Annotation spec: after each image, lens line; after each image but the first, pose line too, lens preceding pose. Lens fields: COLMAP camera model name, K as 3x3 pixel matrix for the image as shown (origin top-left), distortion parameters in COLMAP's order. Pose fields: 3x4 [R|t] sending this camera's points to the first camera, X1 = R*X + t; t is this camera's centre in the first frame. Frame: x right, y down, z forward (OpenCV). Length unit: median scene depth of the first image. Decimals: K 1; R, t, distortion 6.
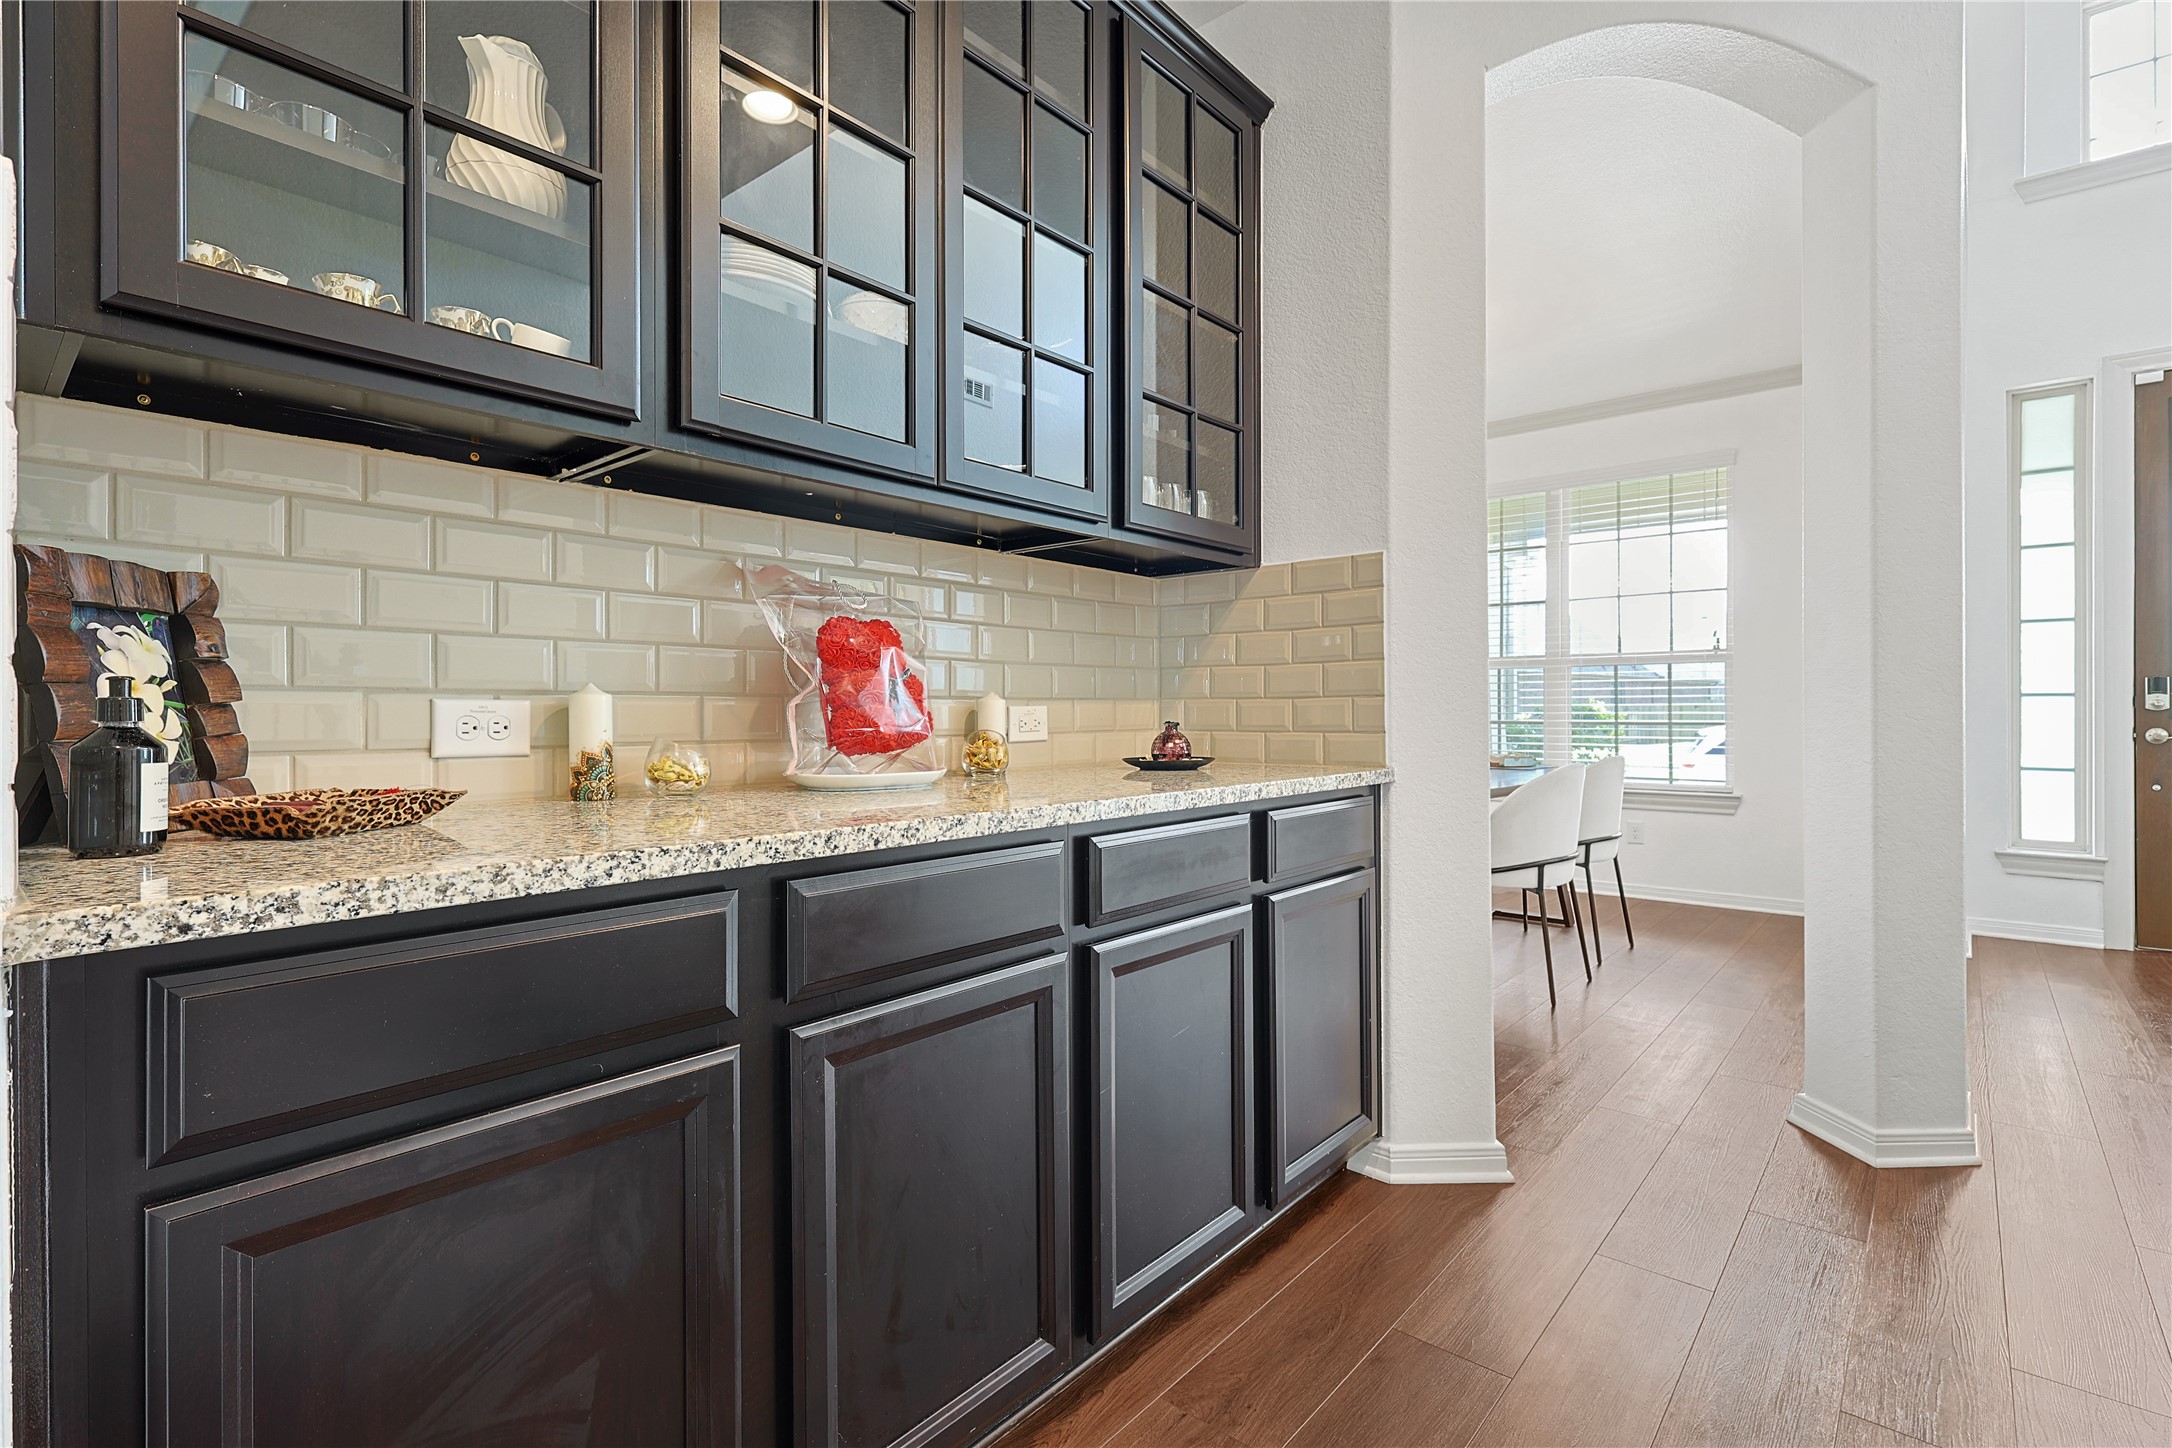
lens RADIAL K [[1005.0, 0, 1085.2], [0, 1005.0, 707.0], [0, 0, 1]] dist [-0.000311, -0.000033]
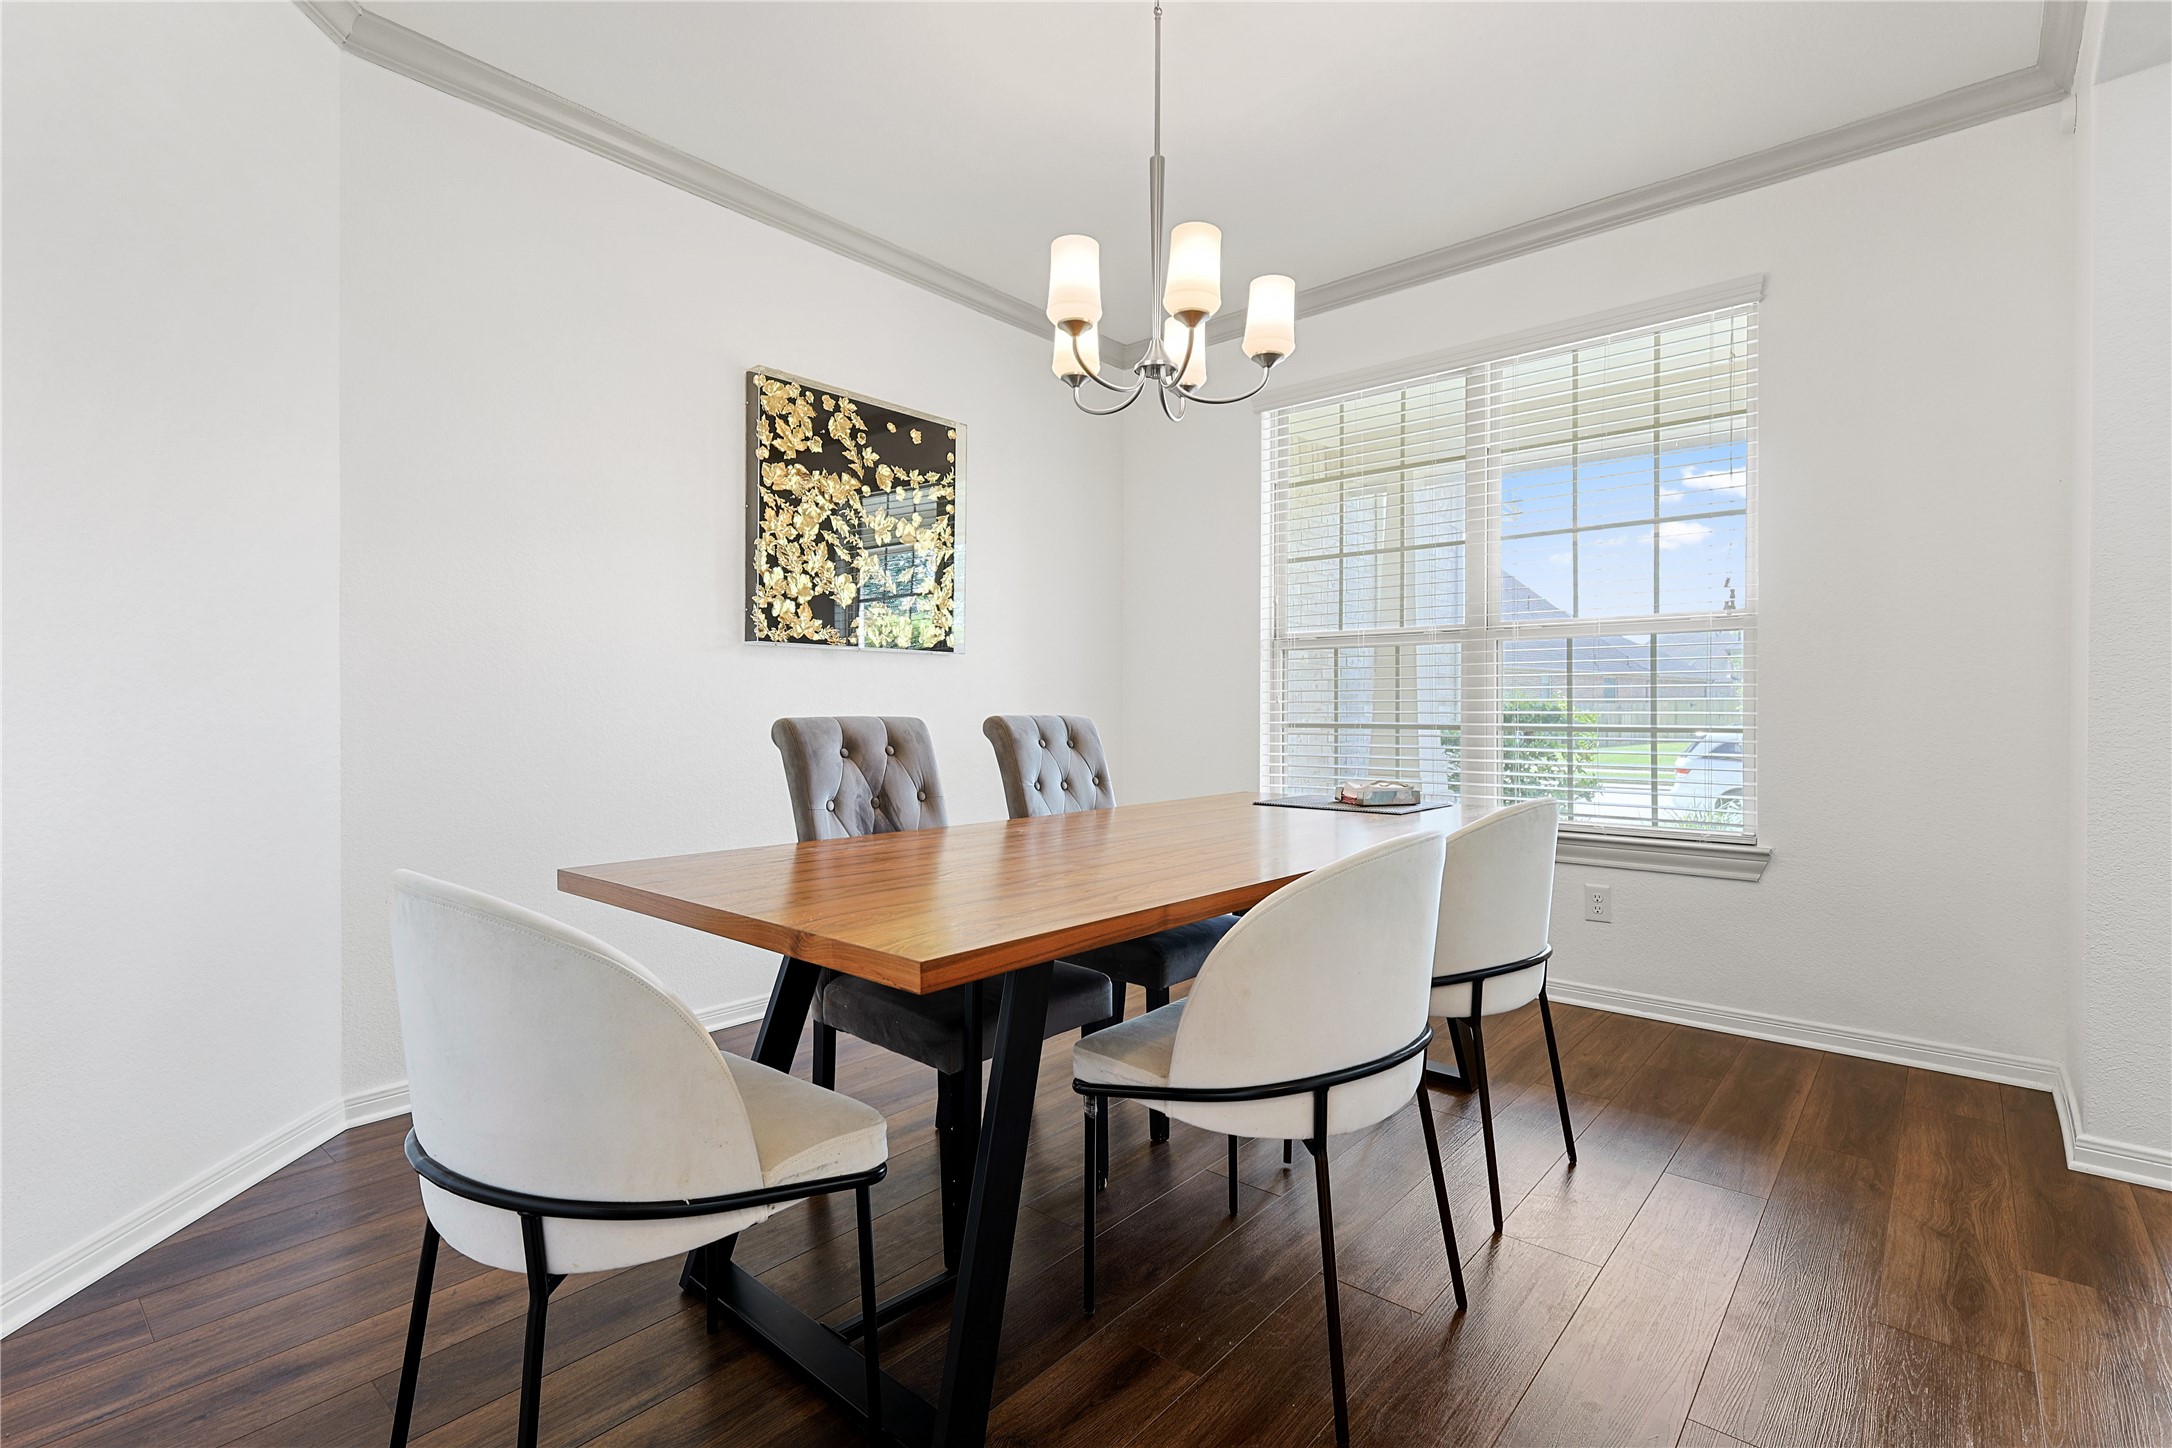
lens RADIAL K [[1005.0, 0, 1085.2], [0, 1005.0, 707.0], [0, 0, 1]] dist [-0.000311, -0.000033]
pose [[0.999995, 0.002141, 0.002245, 0.241386], [-0.002152, 0.999987, 0.004657, 0.000375], [-0.002235, -0.004661, 0.999987, 0.400138]]
